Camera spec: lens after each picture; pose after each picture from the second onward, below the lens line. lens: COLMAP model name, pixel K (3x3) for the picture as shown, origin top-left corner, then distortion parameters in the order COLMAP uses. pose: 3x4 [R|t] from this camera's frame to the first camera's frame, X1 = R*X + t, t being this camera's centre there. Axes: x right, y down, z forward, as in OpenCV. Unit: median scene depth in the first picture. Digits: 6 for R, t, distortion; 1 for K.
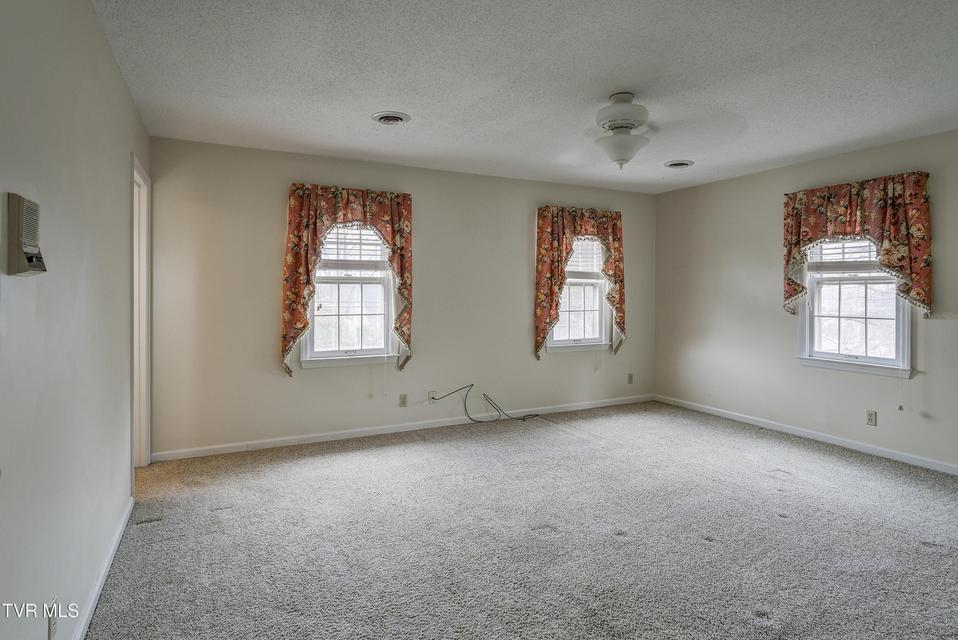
lens RADIAL K [[513.4, 0, 484.8], [0, 513.4, 292.0], [0, 0, 1]] dist [-0.004928, 0.000267]
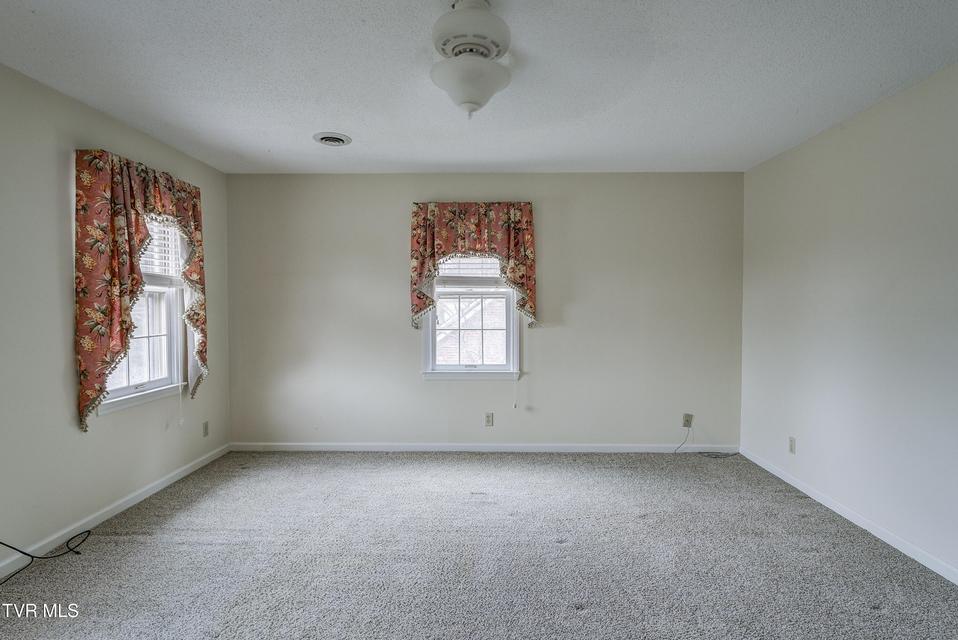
lens RADIAL K [[513.4, 0, 479.1], [0, 513.4, 323.1], [0, 0, 1]] dist [-0.004928, 0.000267]
pose [[0.475401, -0.030873, 0.879227, -0.200463], [0.002282, 0.999424, 0.033860, -0.000135], [-0.879766, -0.014091, 0.475198, 0.439557]]
